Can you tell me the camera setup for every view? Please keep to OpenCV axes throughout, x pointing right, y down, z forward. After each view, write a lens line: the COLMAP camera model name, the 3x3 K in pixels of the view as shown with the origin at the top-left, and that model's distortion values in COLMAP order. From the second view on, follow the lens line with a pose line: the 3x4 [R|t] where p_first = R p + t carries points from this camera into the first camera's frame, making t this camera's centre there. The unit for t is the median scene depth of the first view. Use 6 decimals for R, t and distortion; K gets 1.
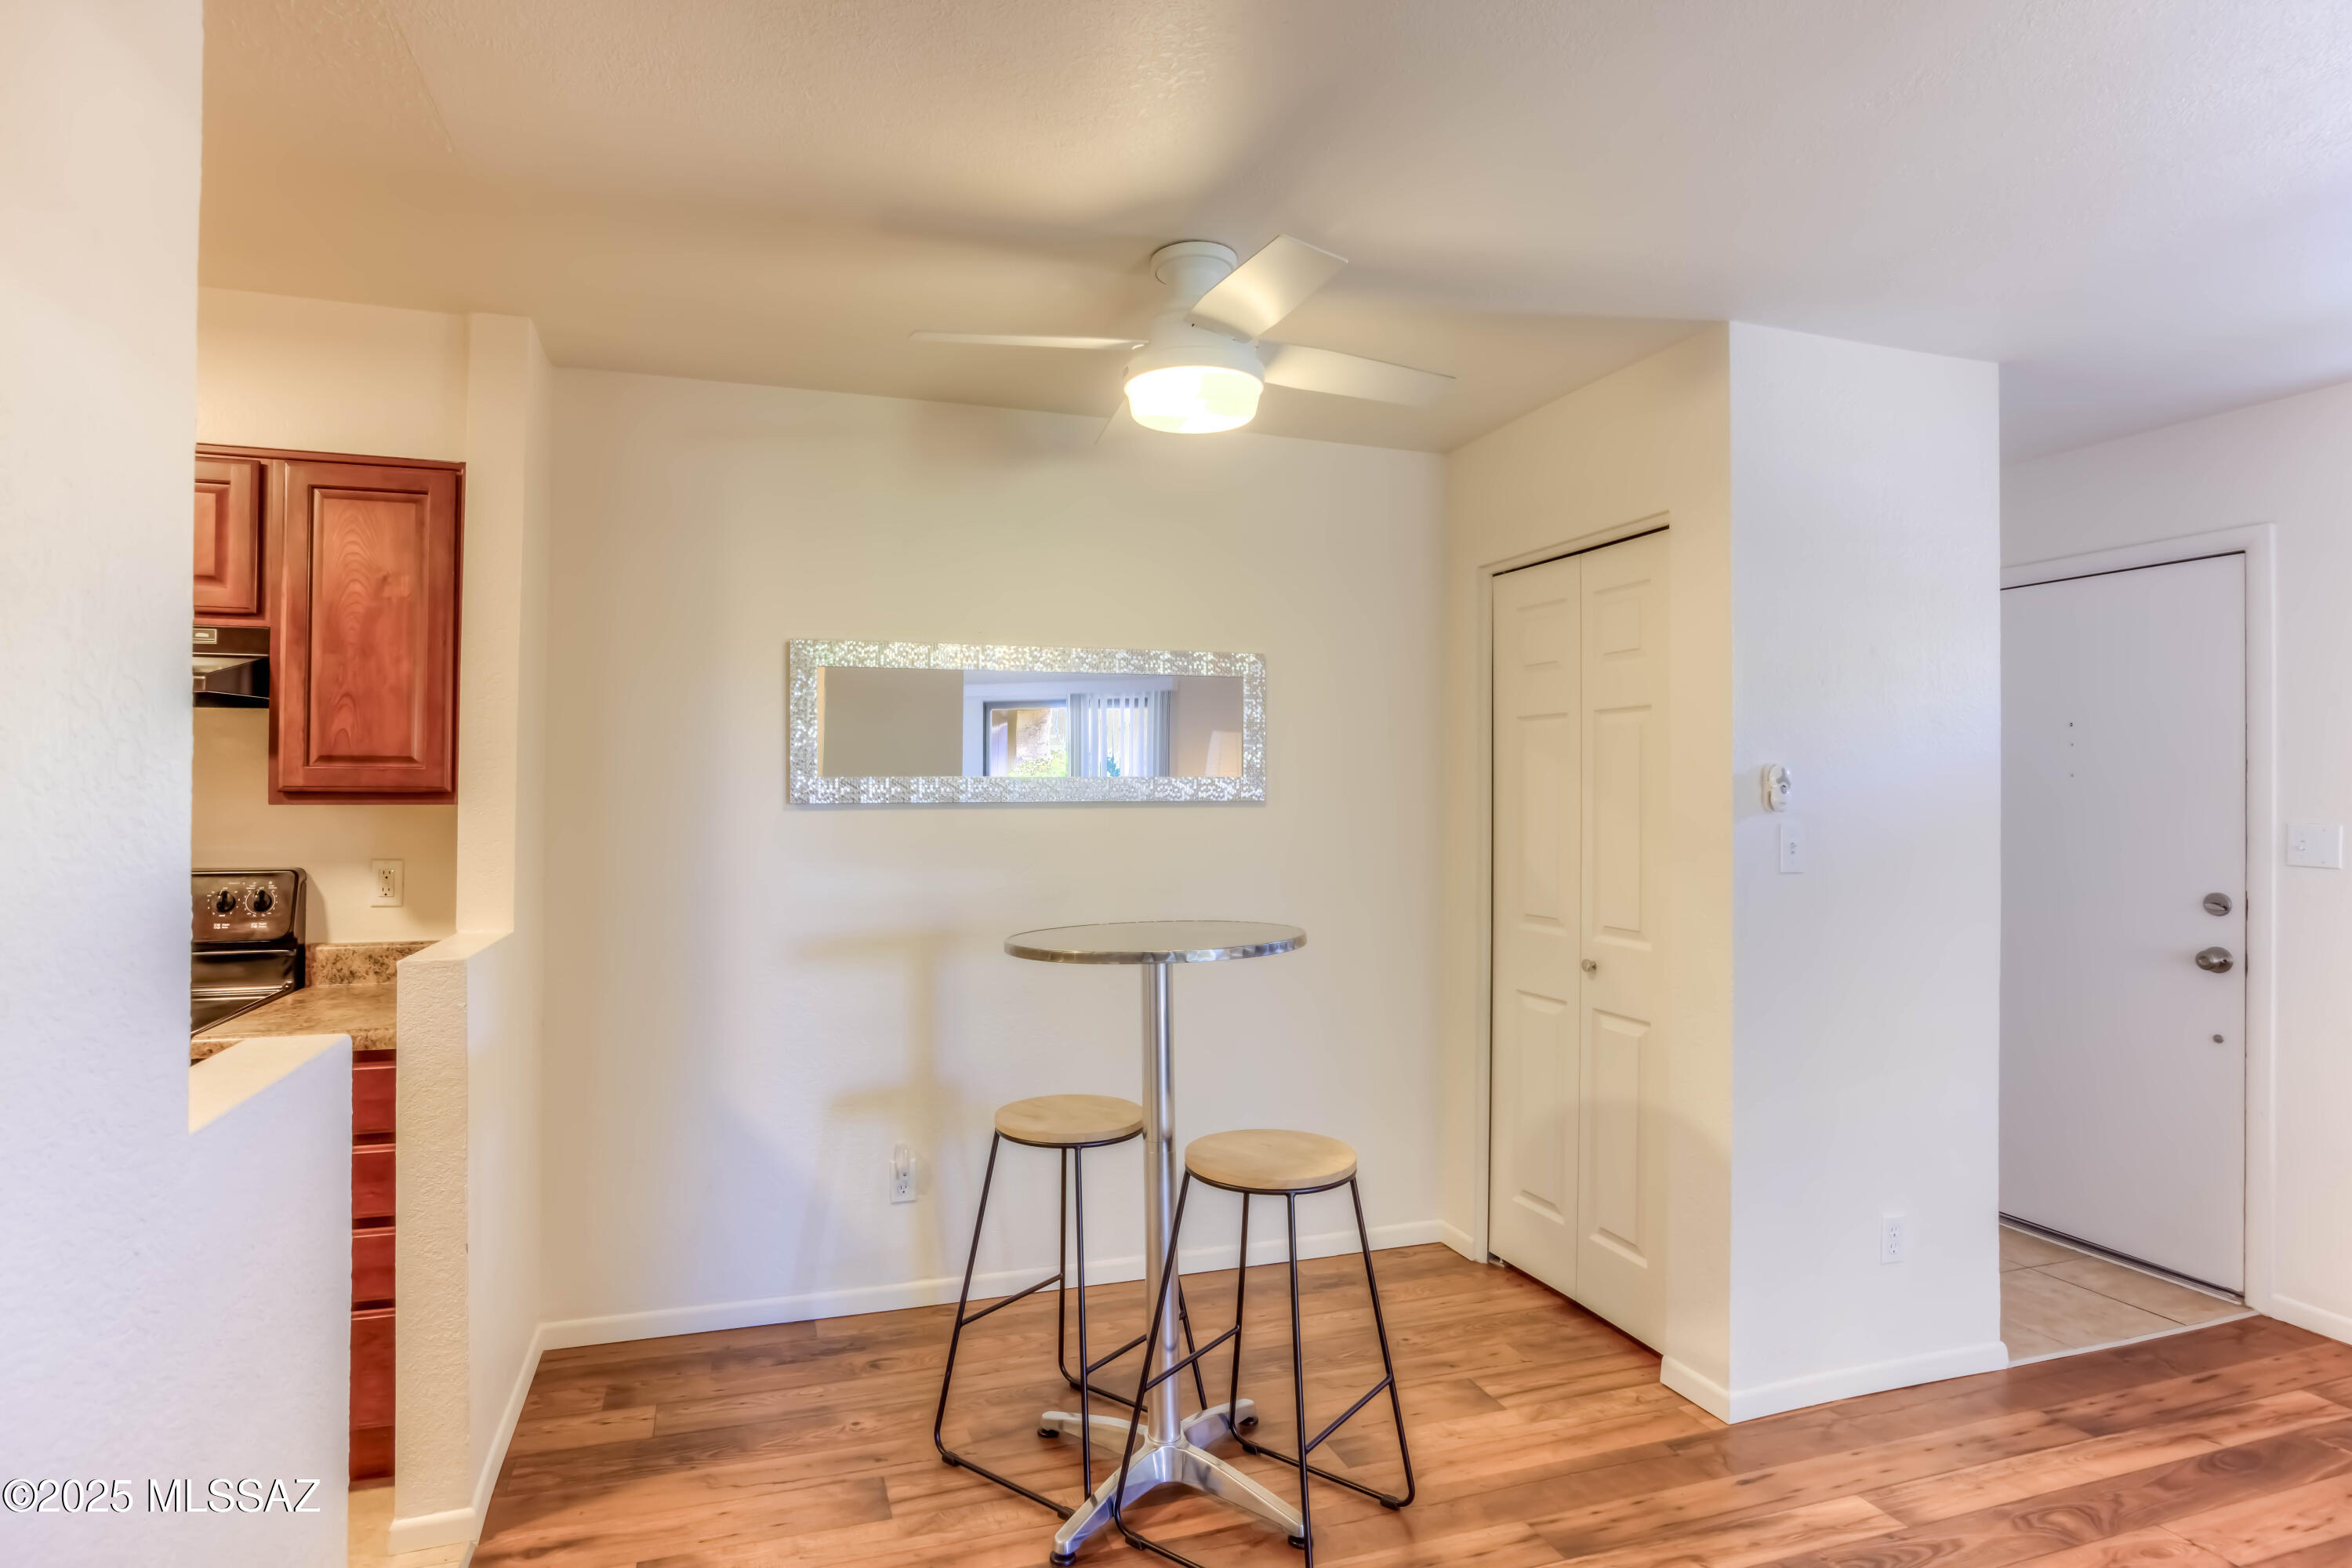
lens RADIAL K [[1190.0, 0, 1078.0], [0, 1190.0, 788.8], [0, 0, 1]] dist [-0.023222, 0.000466]
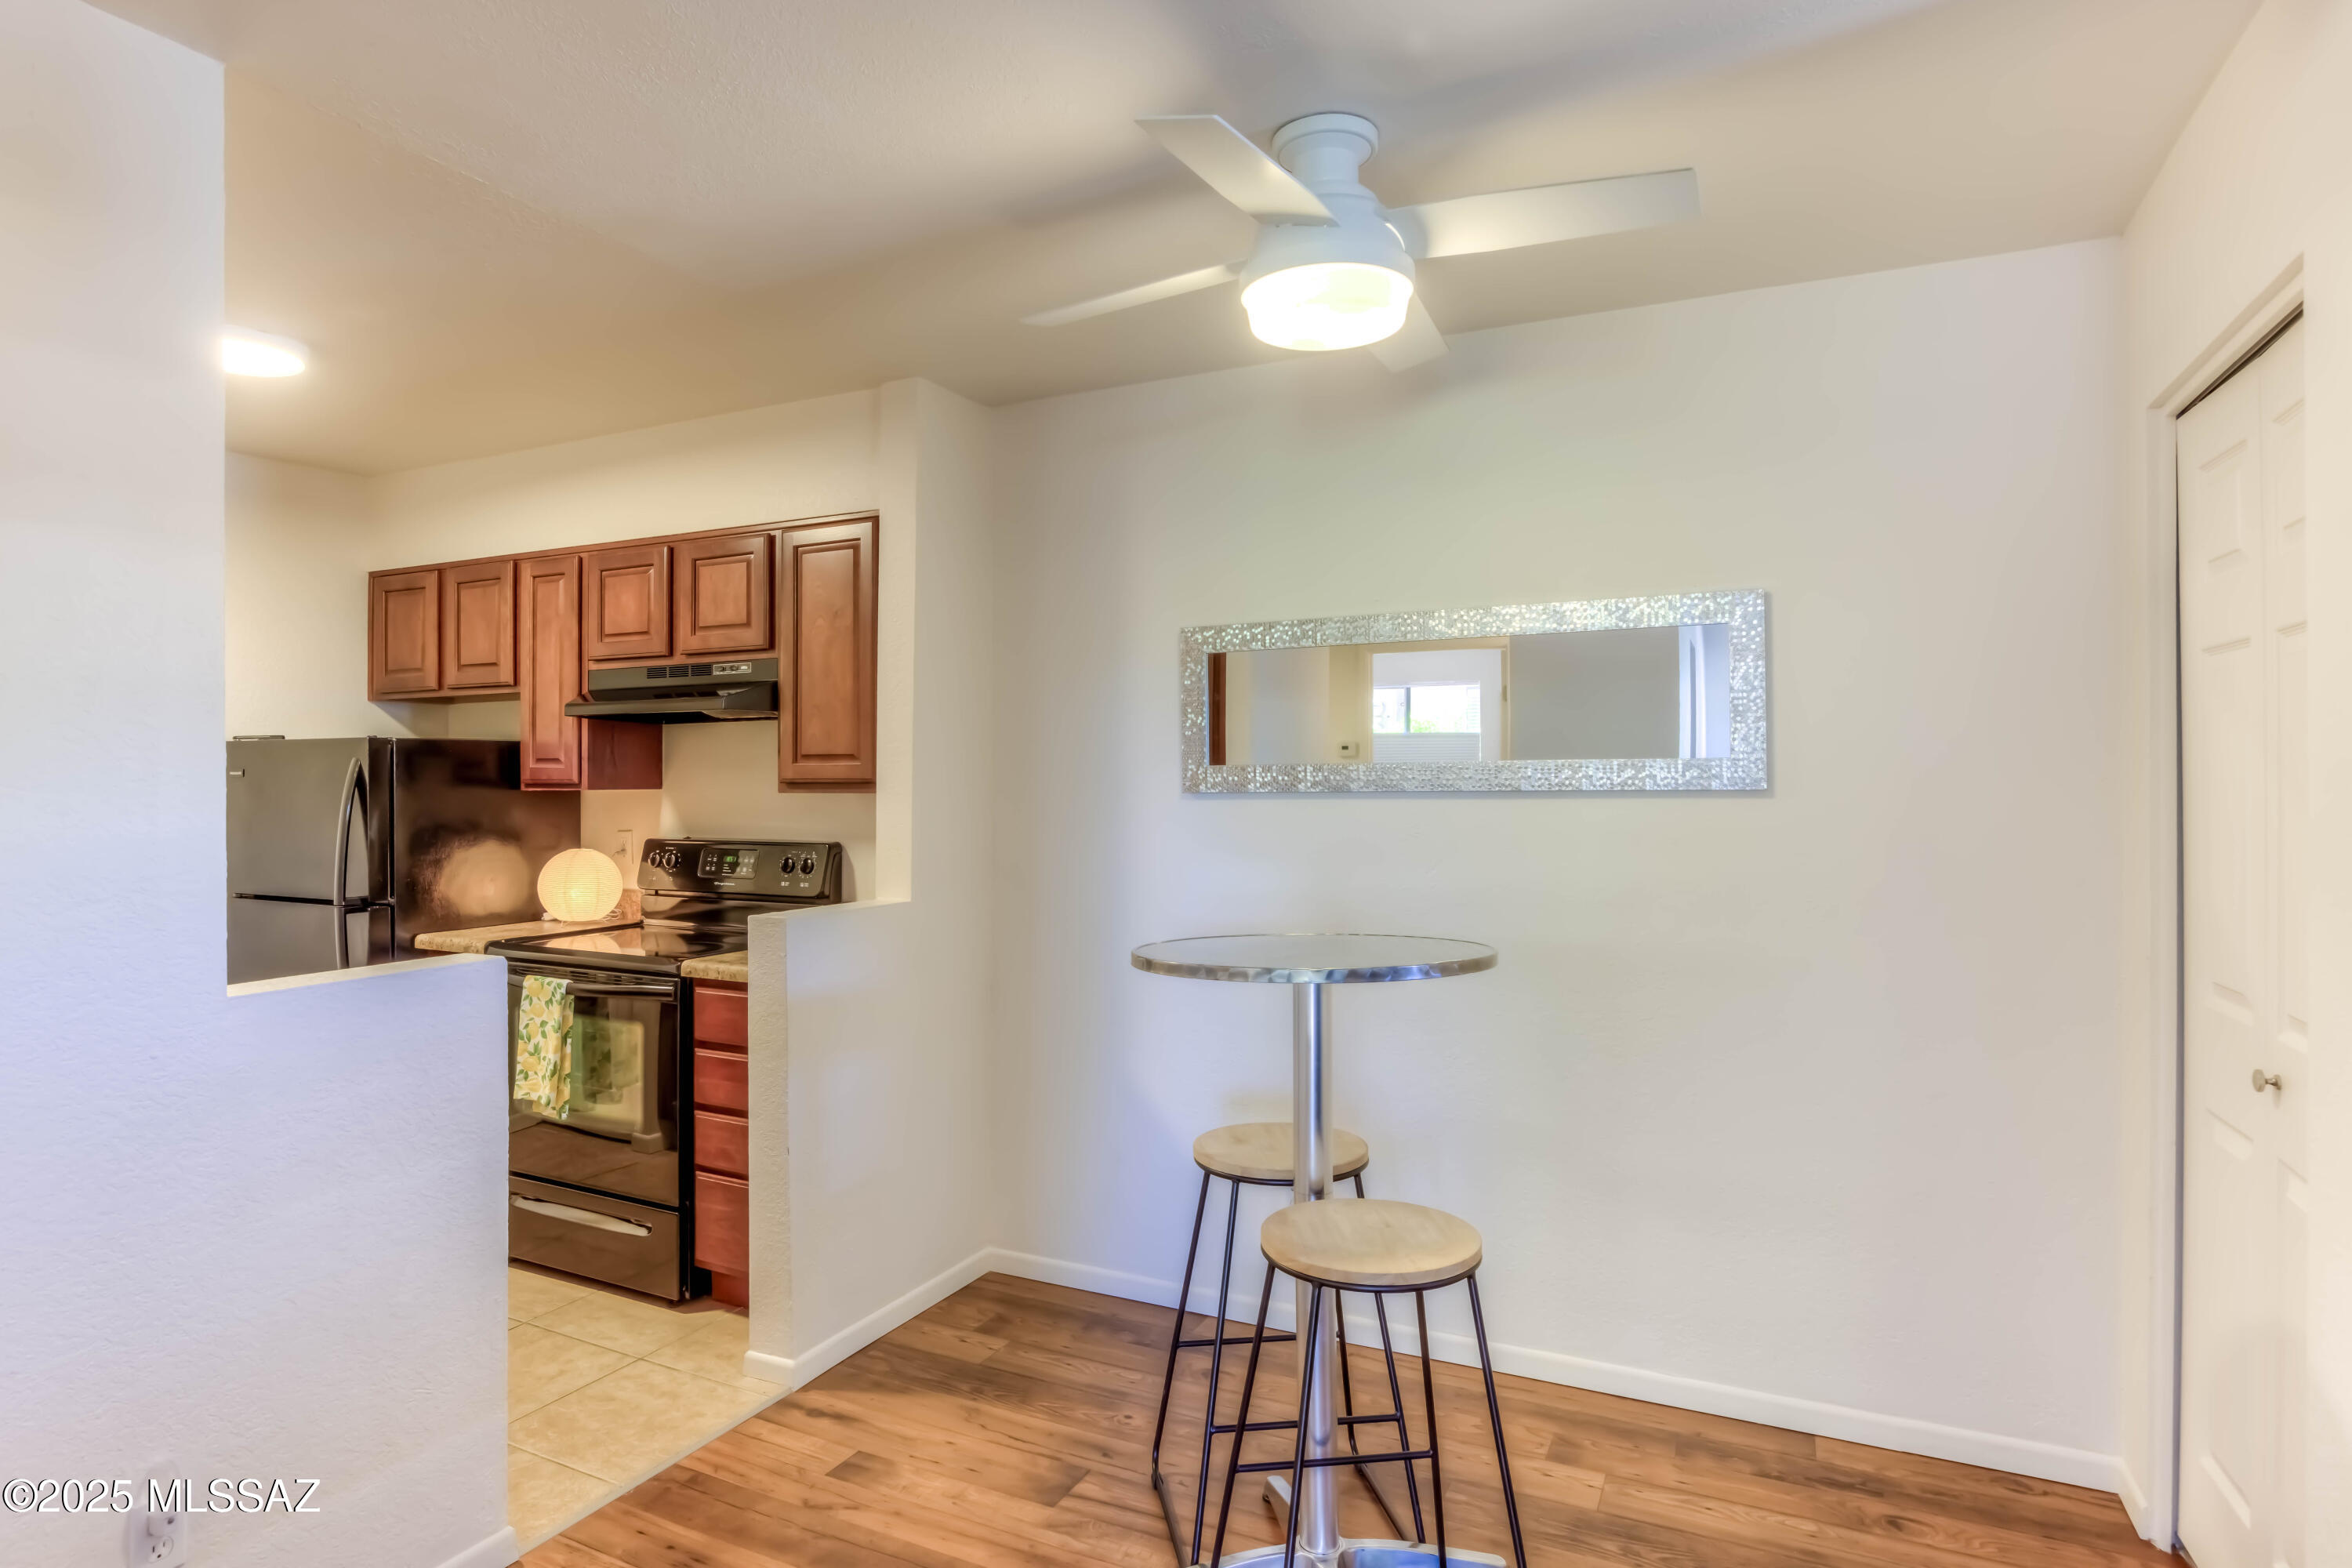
lens RADIAL K [[1258.3, 0, 1134.0], [0, 1258.3, 774.6], [0, 0, 1]] dist [-0.018891, 0.000461]
pose [[0.723768, -0.006344, -0.690014, 0.558592], [0.007475, 0.999971, -0.001353, -0.001720], [0.690003, -0.004179, 0.723795, 0.248939]]
